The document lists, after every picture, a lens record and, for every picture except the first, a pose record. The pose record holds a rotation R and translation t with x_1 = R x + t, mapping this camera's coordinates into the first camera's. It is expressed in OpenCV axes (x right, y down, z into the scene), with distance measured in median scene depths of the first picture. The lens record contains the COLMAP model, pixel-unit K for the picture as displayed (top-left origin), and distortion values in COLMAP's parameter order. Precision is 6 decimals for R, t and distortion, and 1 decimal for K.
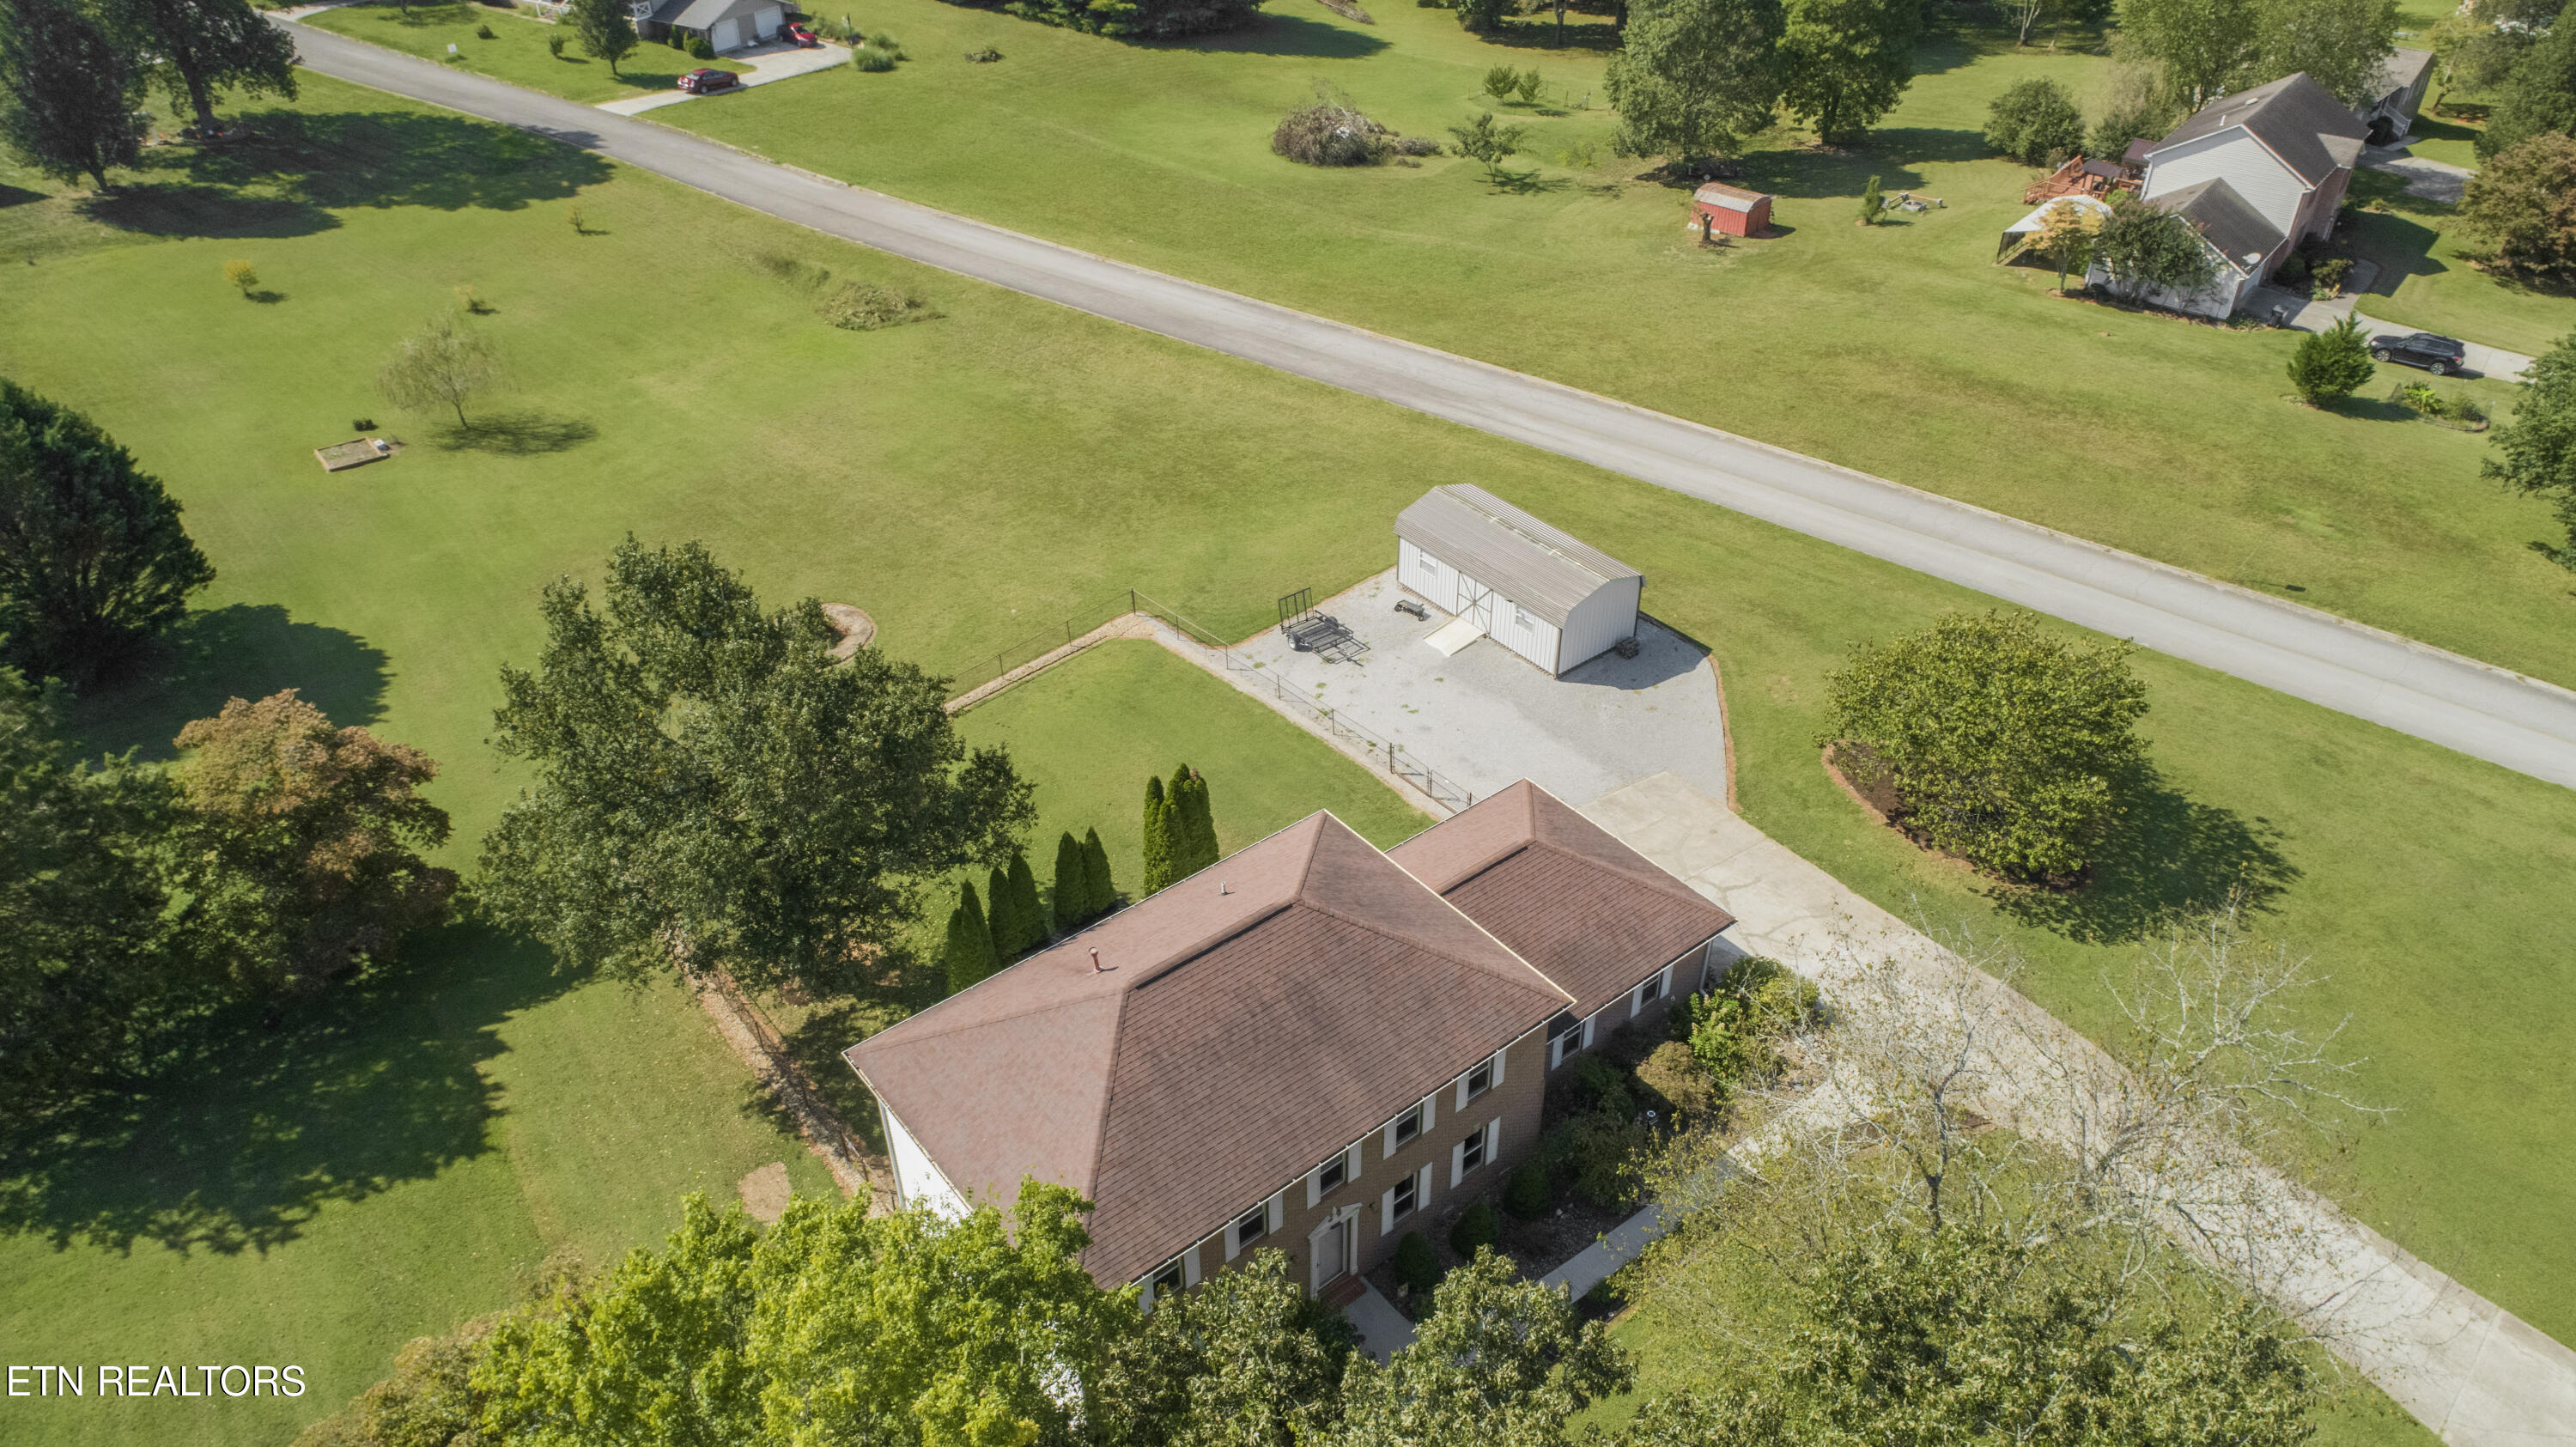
lens RADIAL K [[1770.6, 0, 1296.1], [0, 1770.6, 678.9], [0, 0, 1]] dist [-0.013796, 0.001329]
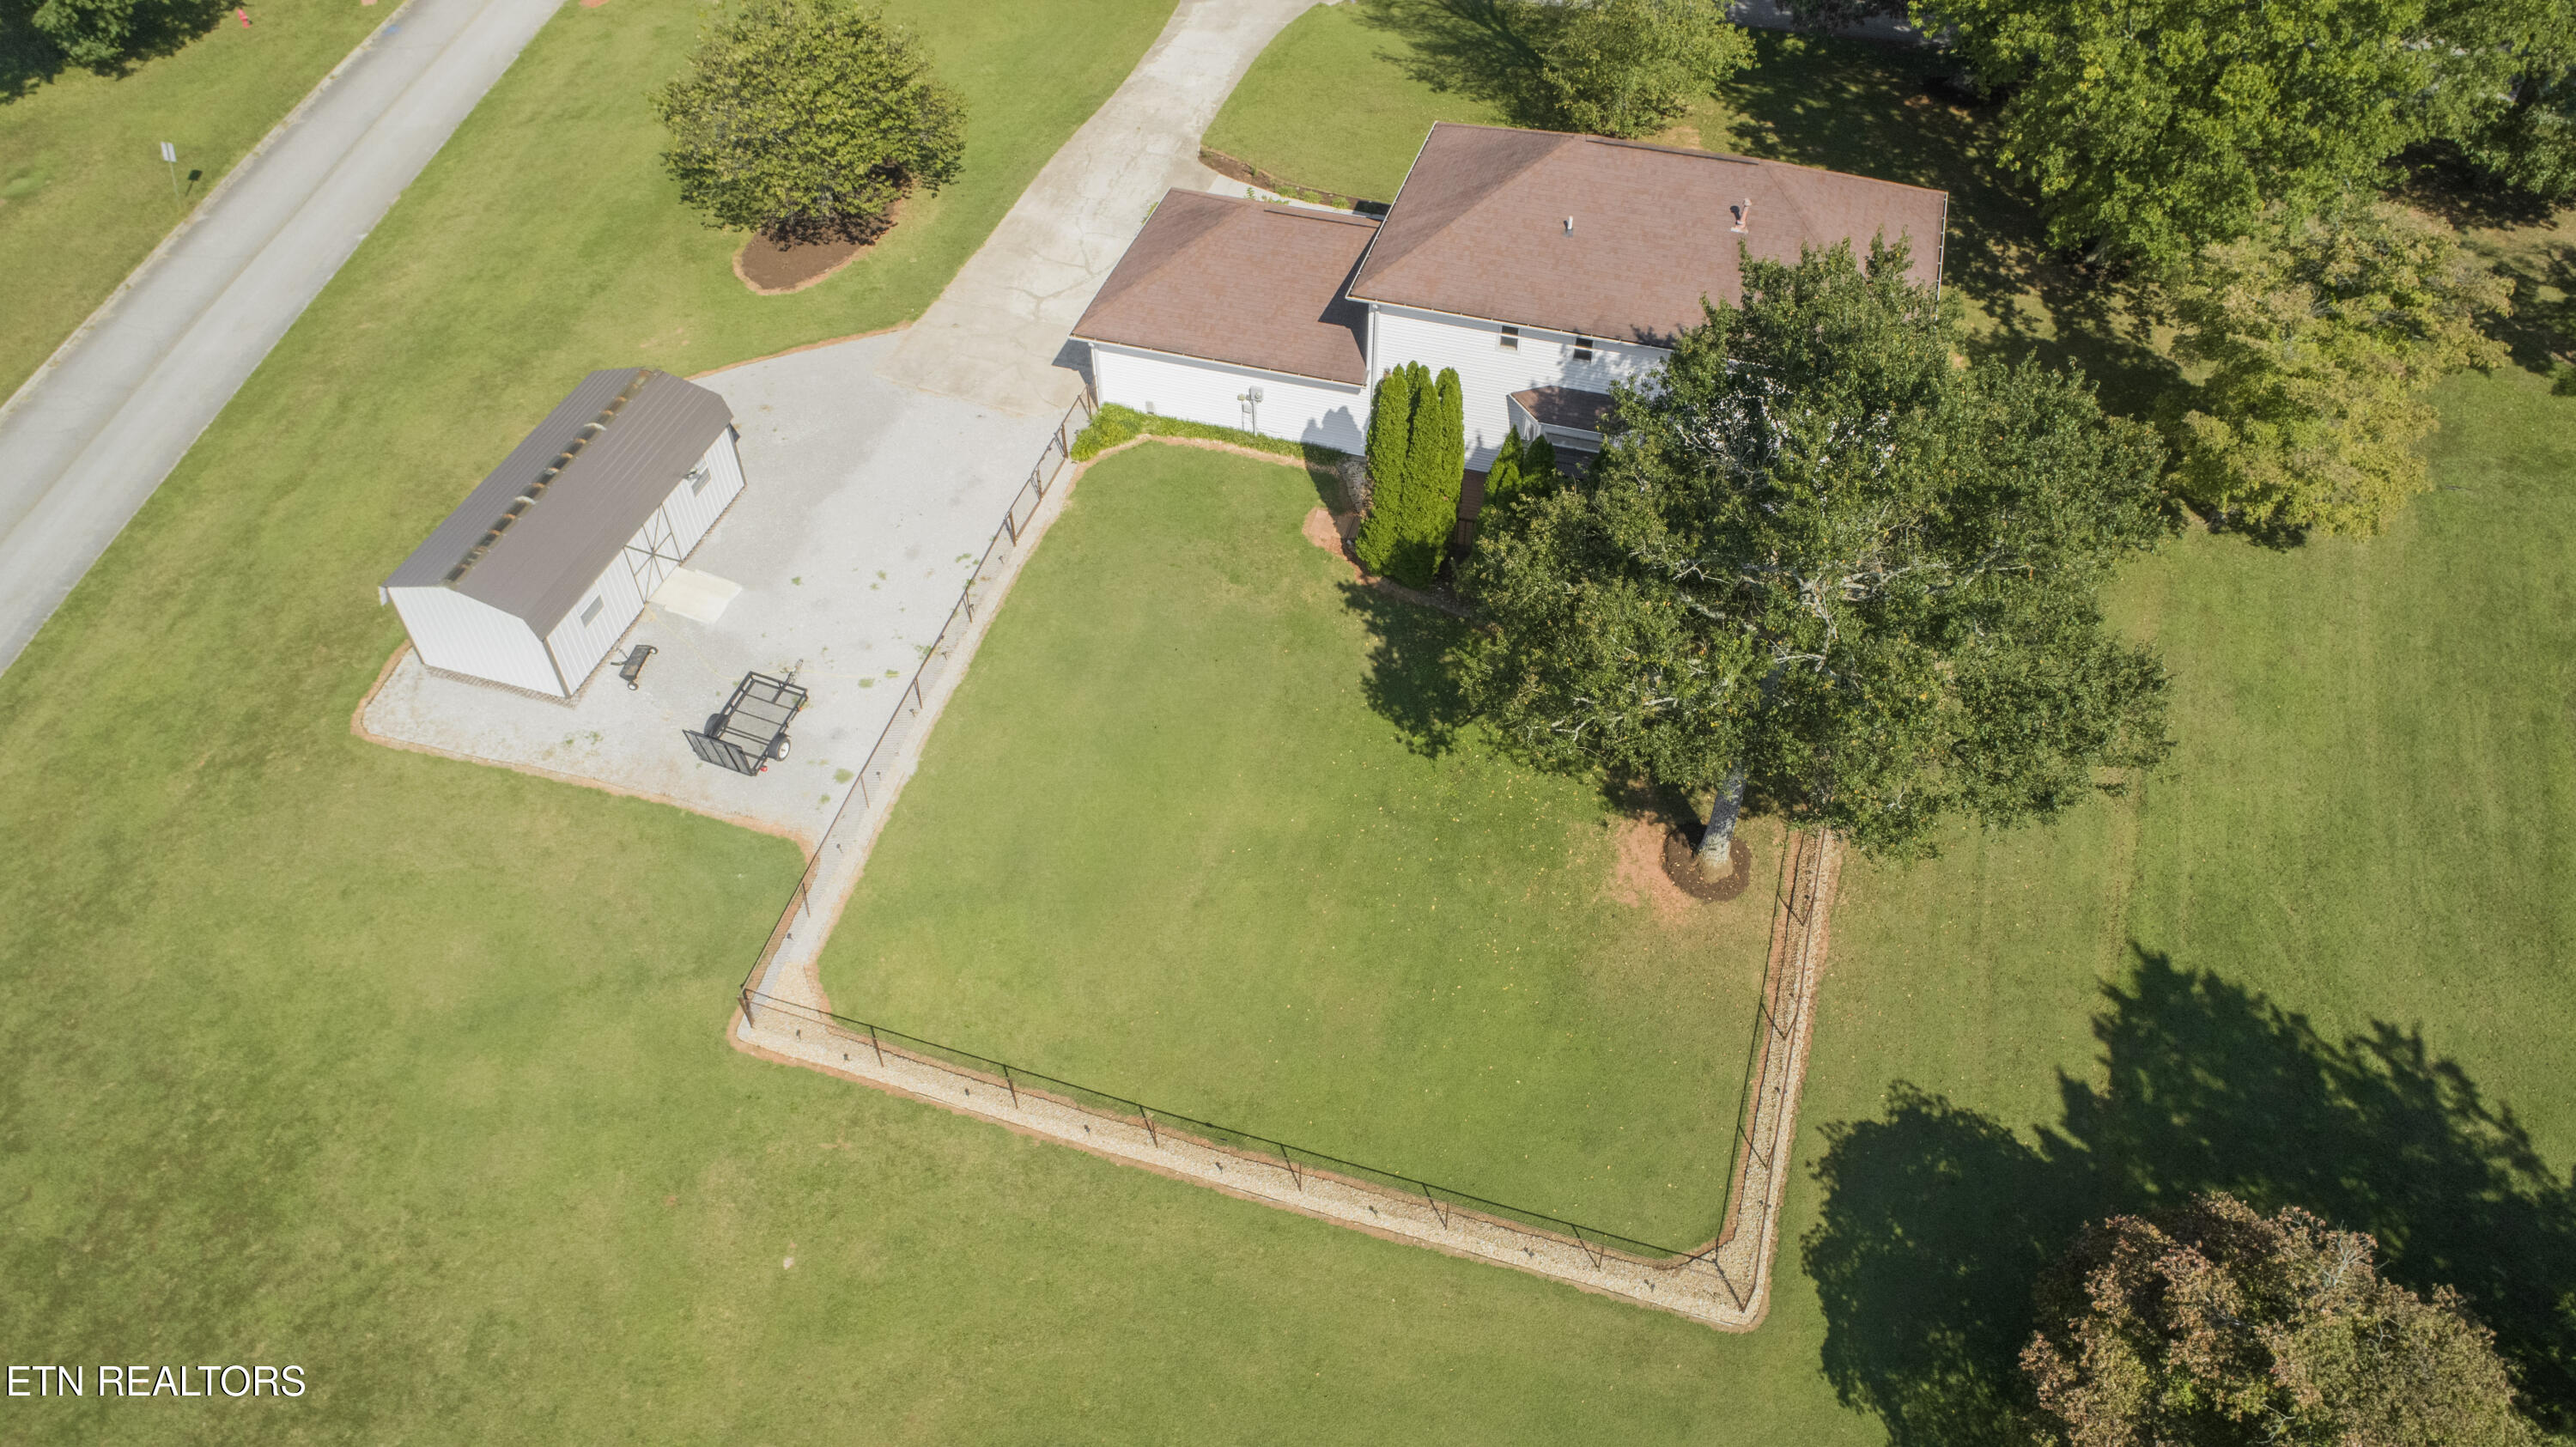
lens RADIAL K [[1730.9, 0, 1288.0], [0, 1730.9, 723.5], [0, 0, 1]] dist [-0.006799, -0.001524]
pose [[-0.565832, -0.591514, 0.574409, -0.458559], [0.470957, 0.339968, 0.814016, -0.446105], [-0.676782, 0.731118, 0.086213, 0.815359]]
